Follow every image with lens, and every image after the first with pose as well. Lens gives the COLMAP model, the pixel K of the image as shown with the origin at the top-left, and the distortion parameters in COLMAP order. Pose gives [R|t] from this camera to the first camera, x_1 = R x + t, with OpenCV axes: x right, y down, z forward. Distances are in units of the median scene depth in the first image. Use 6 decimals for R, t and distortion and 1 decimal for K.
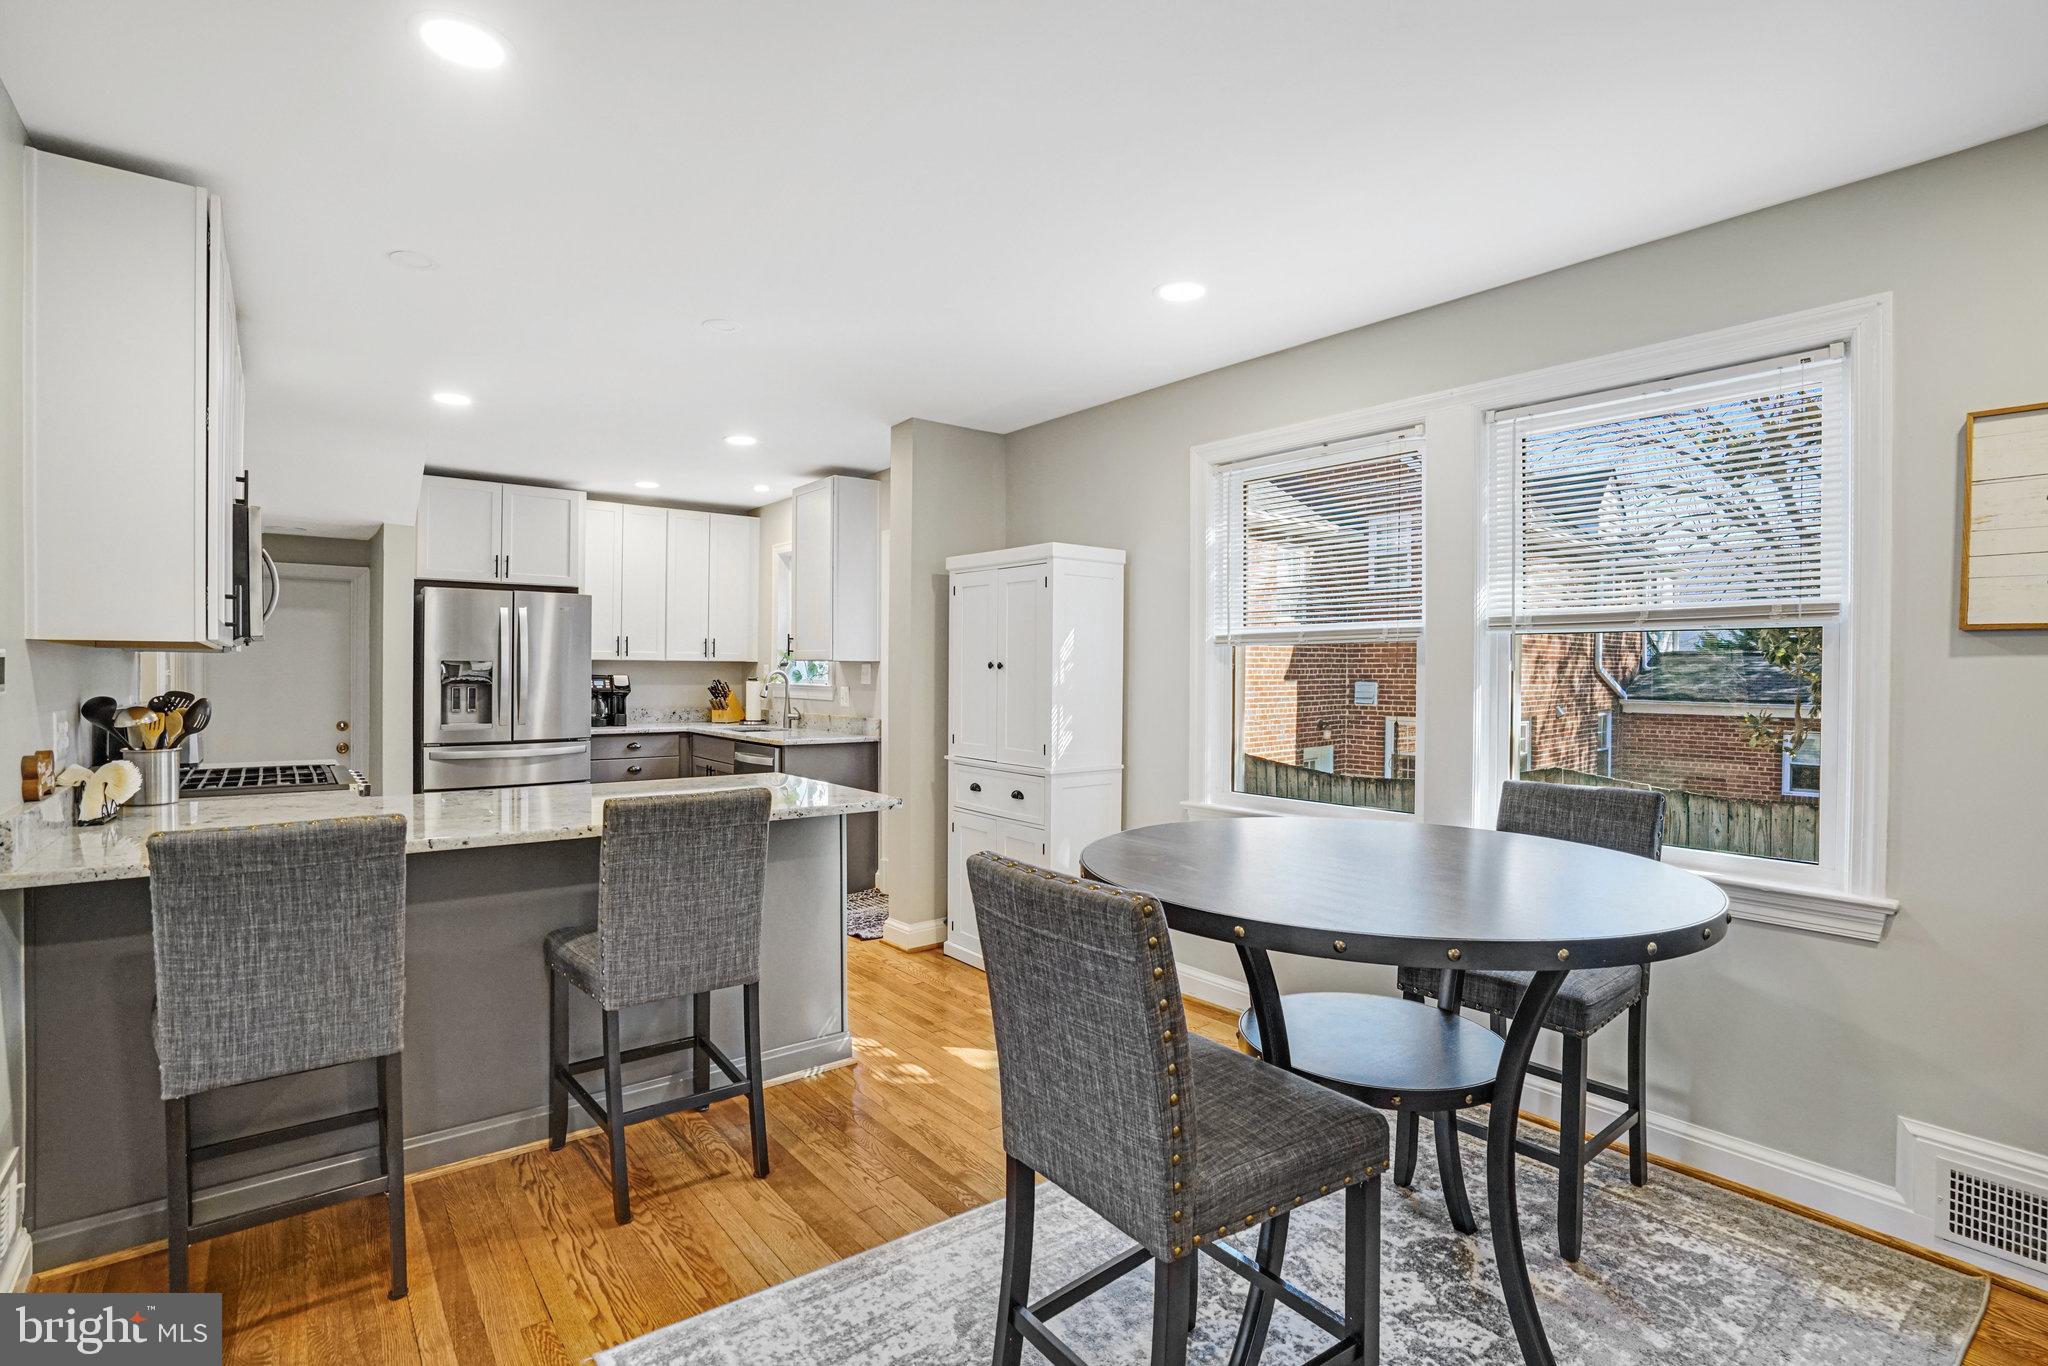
lens RADIAL K [[967.1, 0, 1018.2], [0, 967.1, 680.6], [0, 0, 1]] dist [-0.061048, 0.029801]
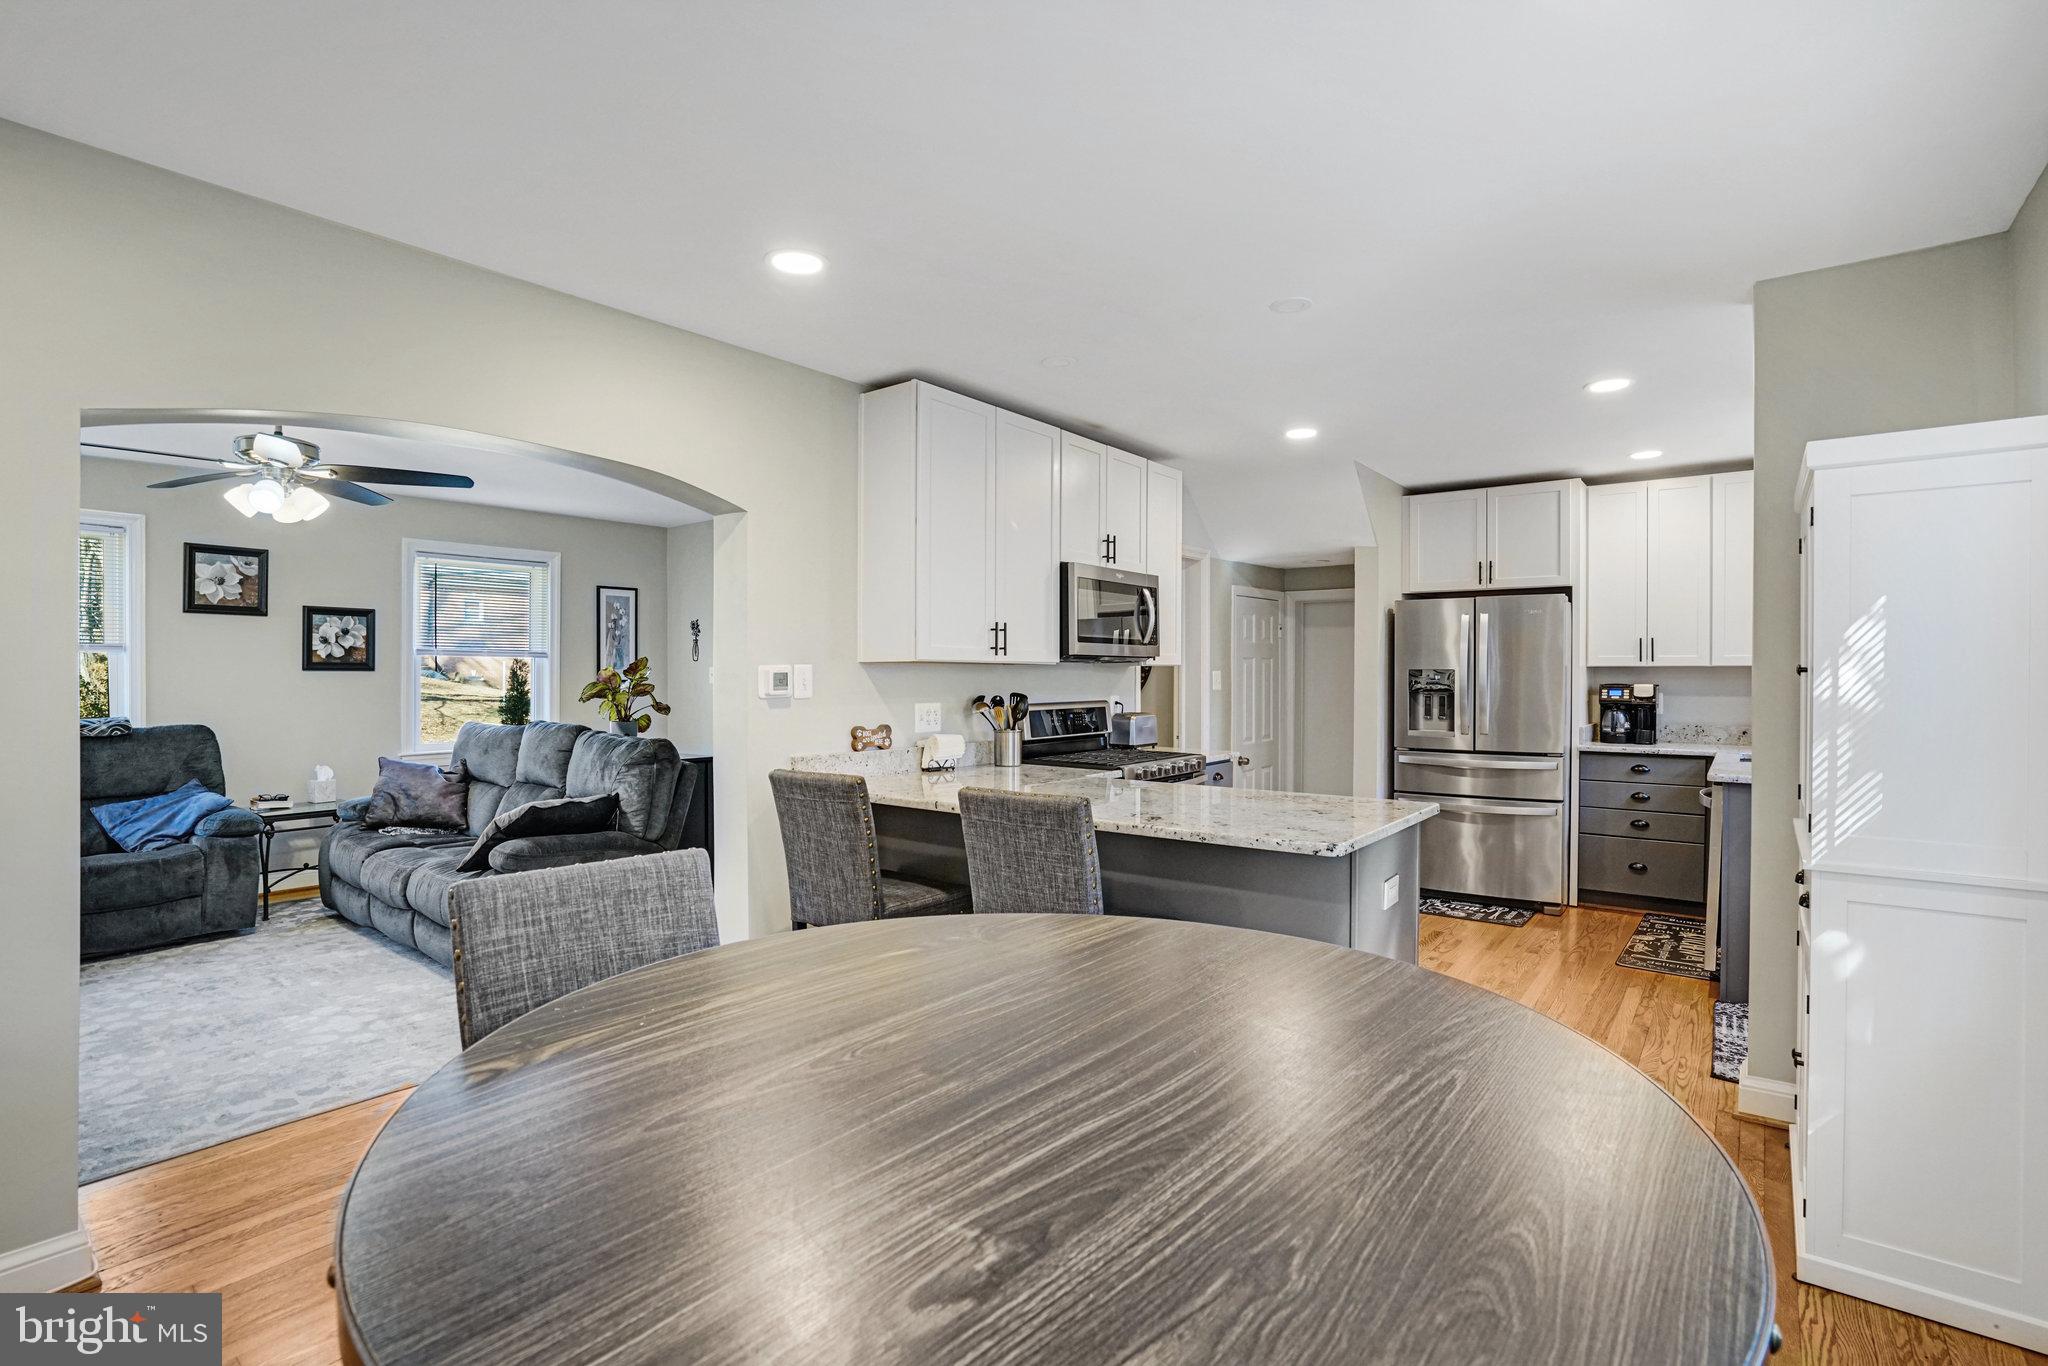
lens RADIAL K [[958.2, 0, 1014.3], [0, 958.2, 680.2], [0, 0, 1]] dist [-0.056419, 0.023095]
pose [[0.237999, -0.000092, -0.971265, 0.304930], [-0.008719, 0.999959, -0.002231, -0.002829], [0.971226, 0.009000, 0.237989, 0.313016]]
